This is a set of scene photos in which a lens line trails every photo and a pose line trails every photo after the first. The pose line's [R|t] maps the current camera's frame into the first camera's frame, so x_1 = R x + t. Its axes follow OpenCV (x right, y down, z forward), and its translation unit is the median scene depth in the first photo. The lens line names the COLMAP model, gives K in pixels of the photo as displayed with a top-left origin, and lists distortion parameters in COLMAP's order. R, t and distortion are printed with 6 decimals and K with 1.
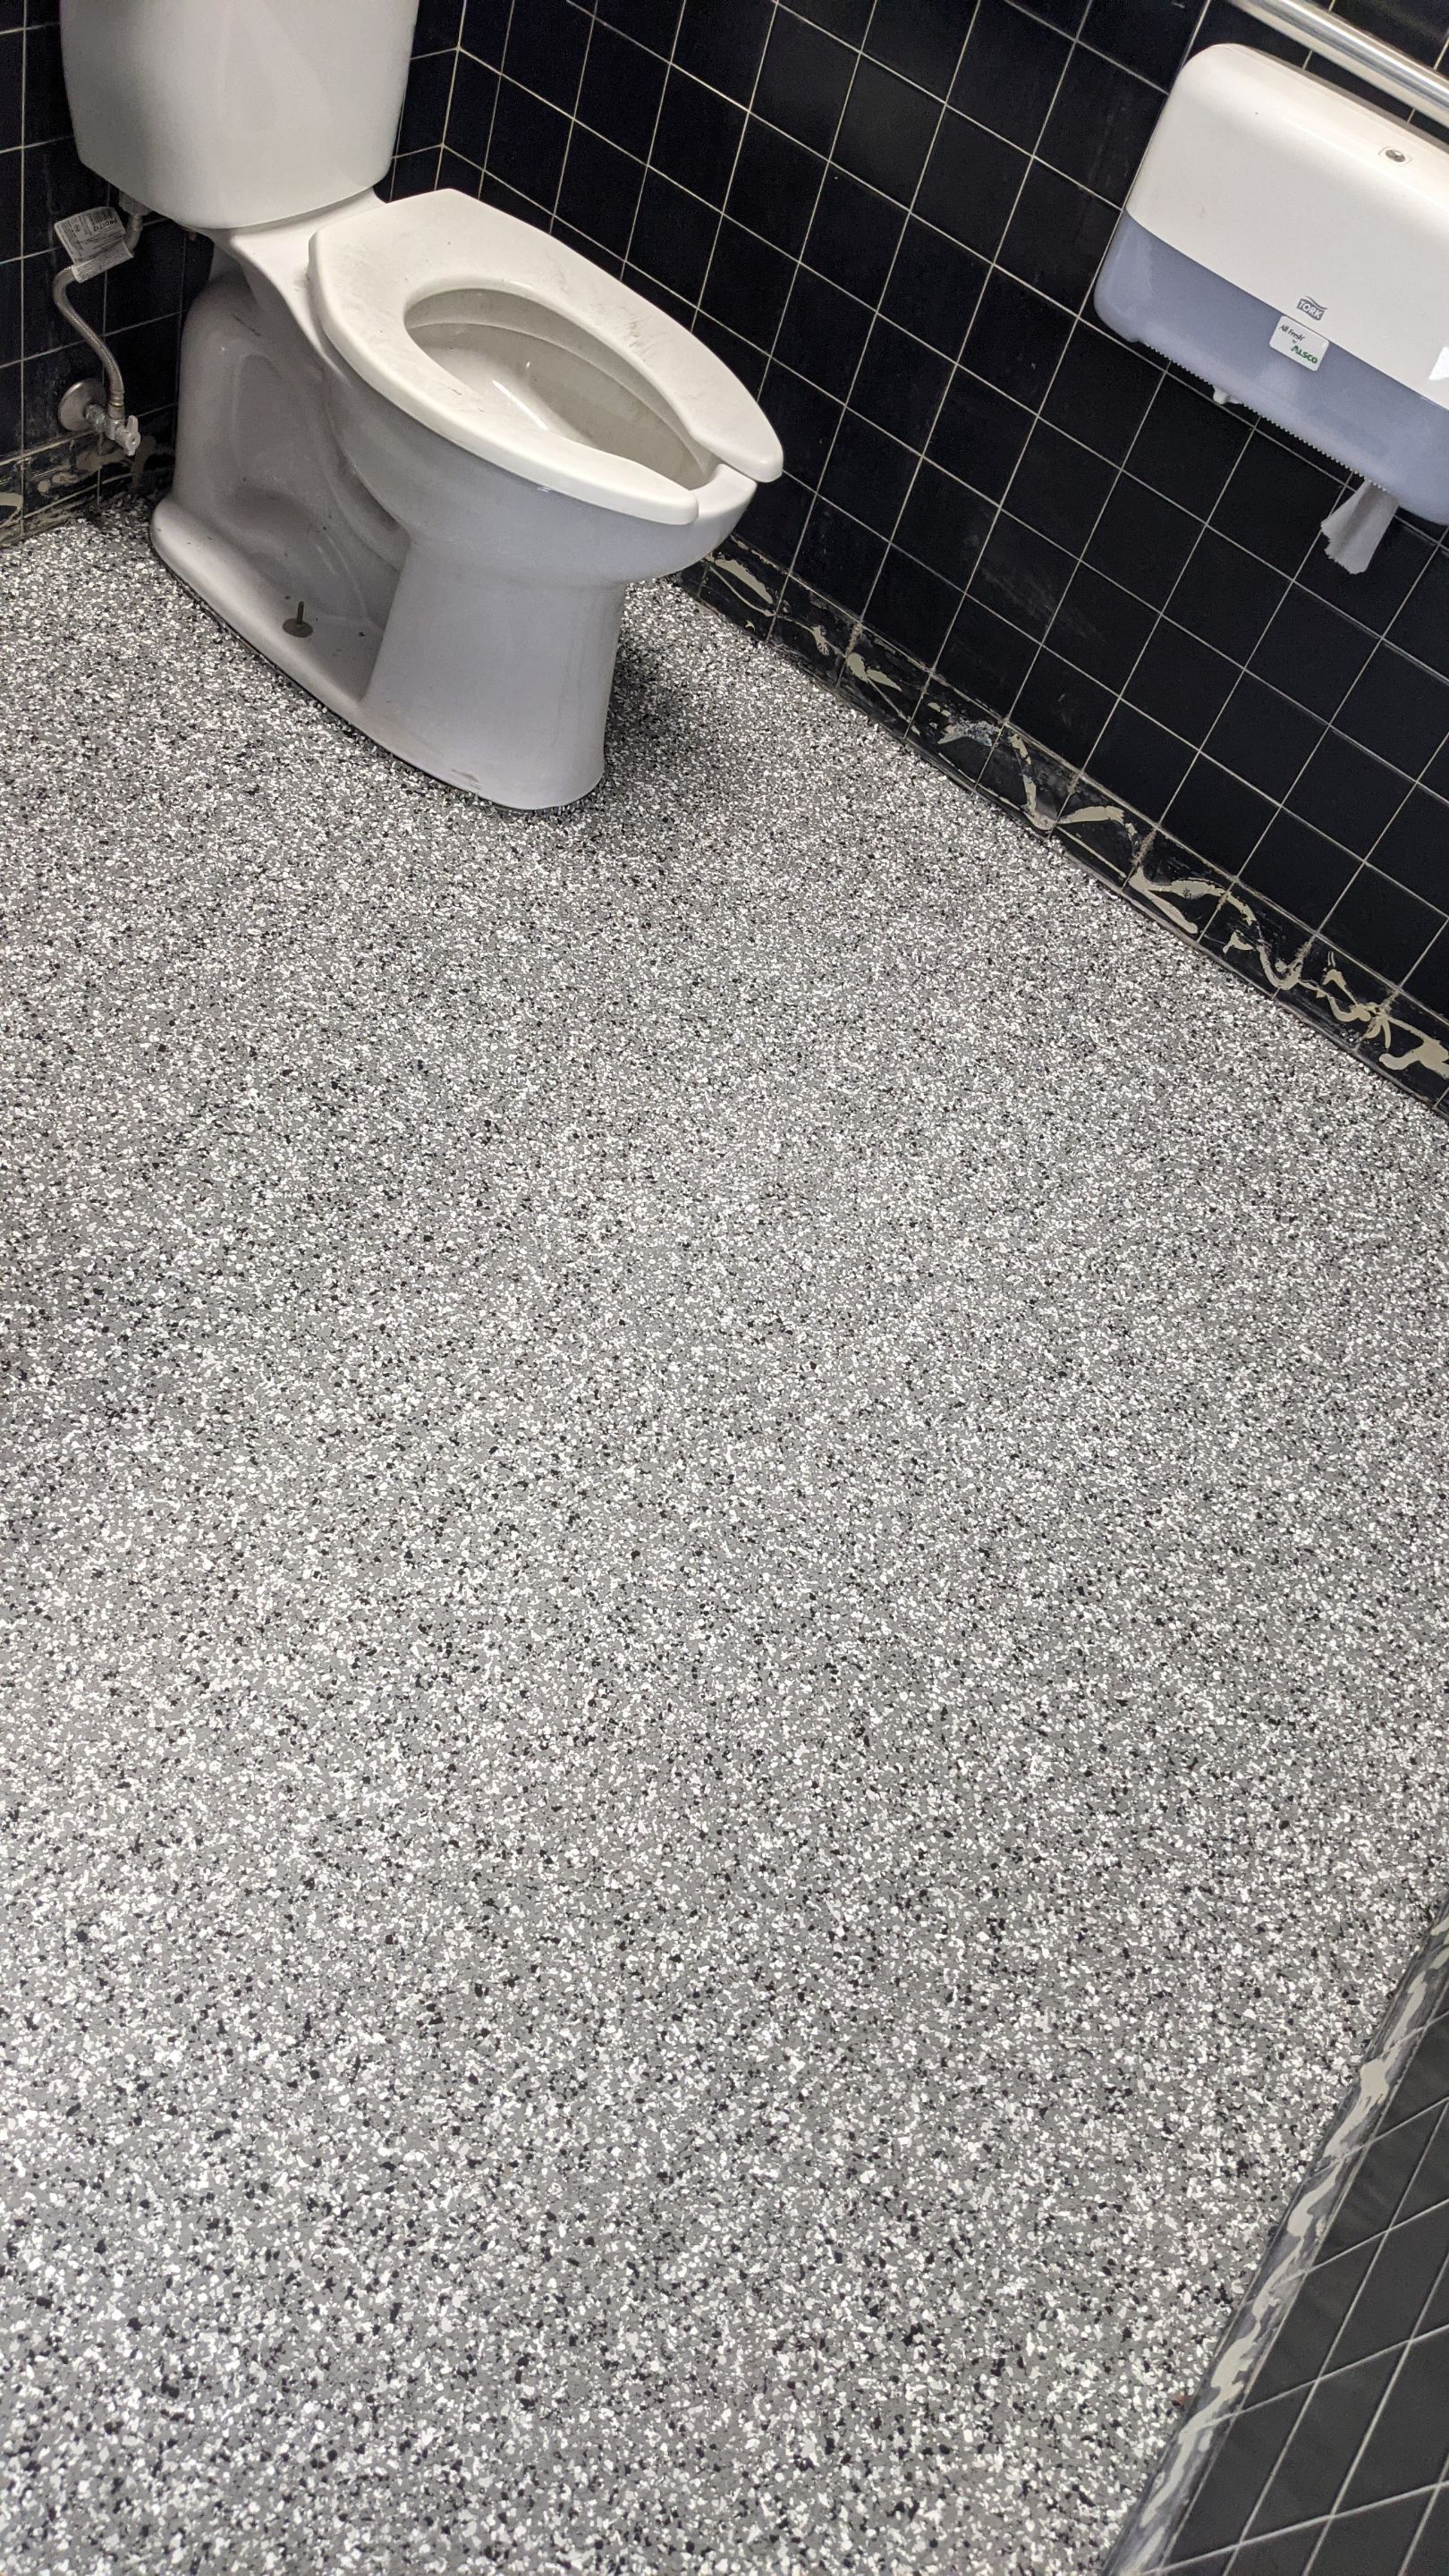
lens RADIAL K [[2031.1, 0, 711.0], [0, 2031.1, 1287.2], [0, 0, 1]] dist [0.059307, -0.088163]
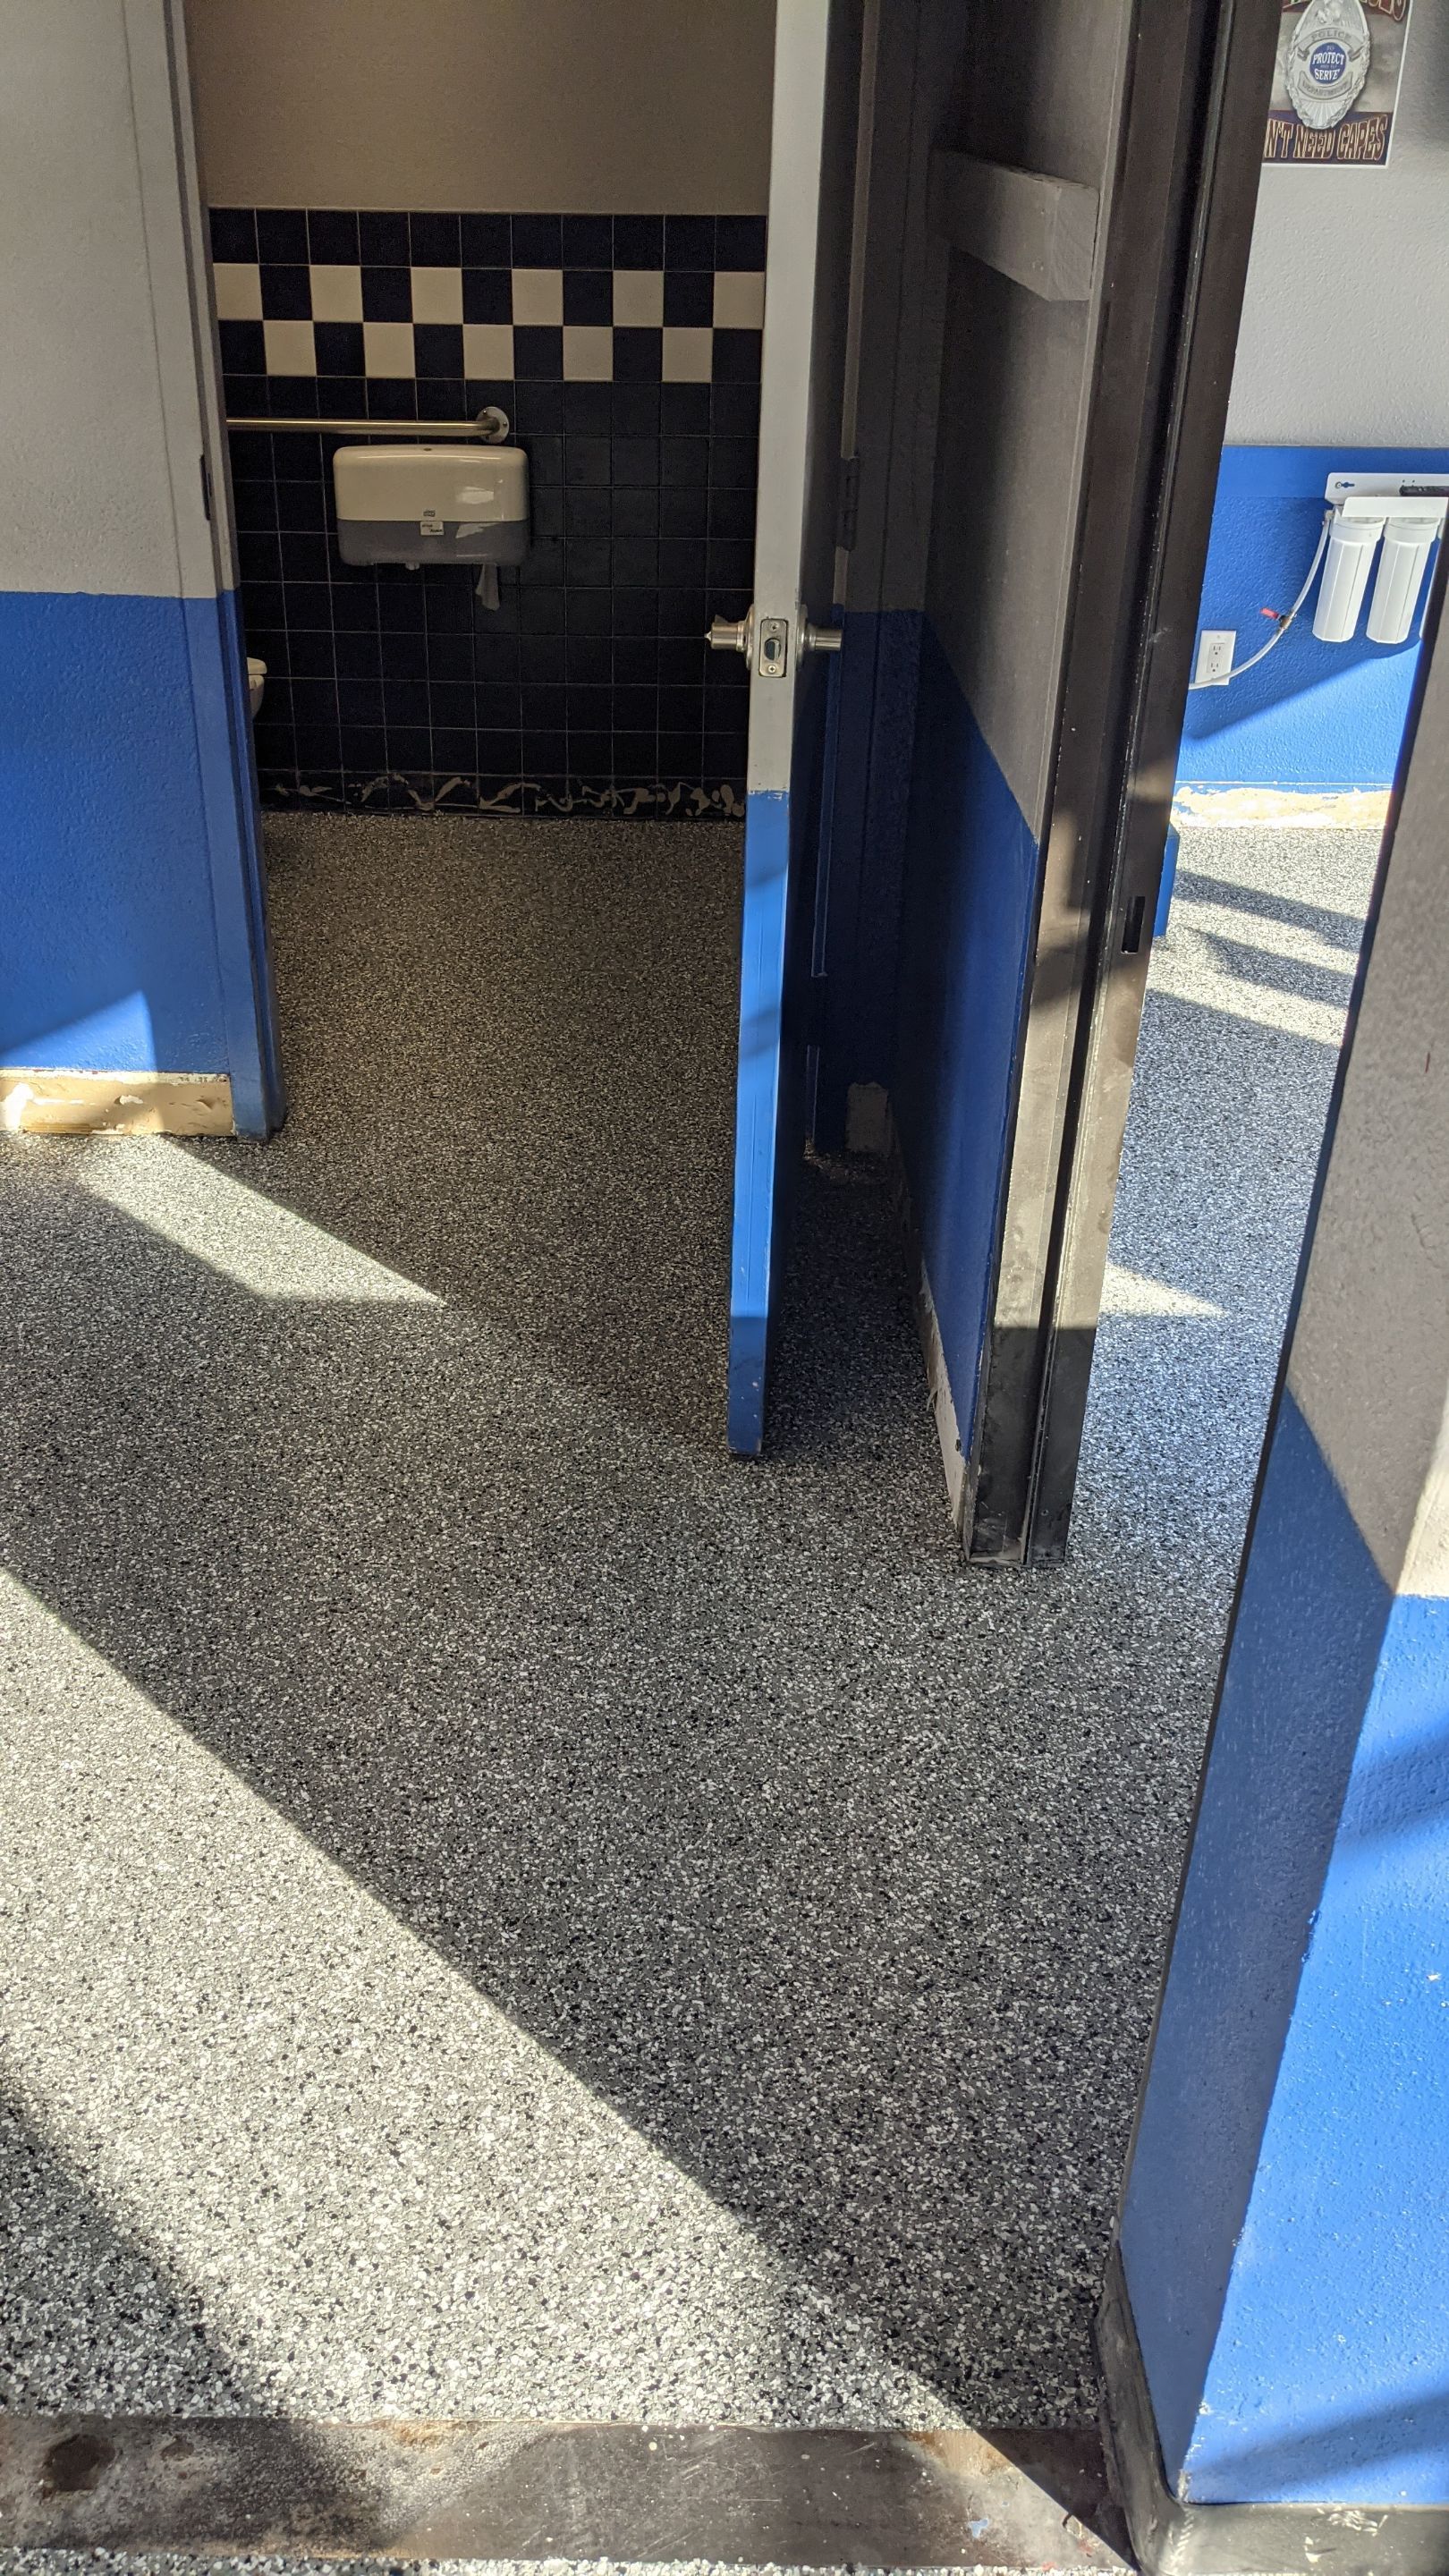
lens RADIAL K [[2027.6, 0, 688.1], [0, 2027.6, 1284.4], [0, 0, 1]] dist [0.068715, -0.056718]
pose [[0.772387, -0.503583, 0.387068, -0.687201], [0.592857, 0.790275, -0.154871, 0.640123], [-0.227900, 0.349097, 0.908952, -0.775266]]
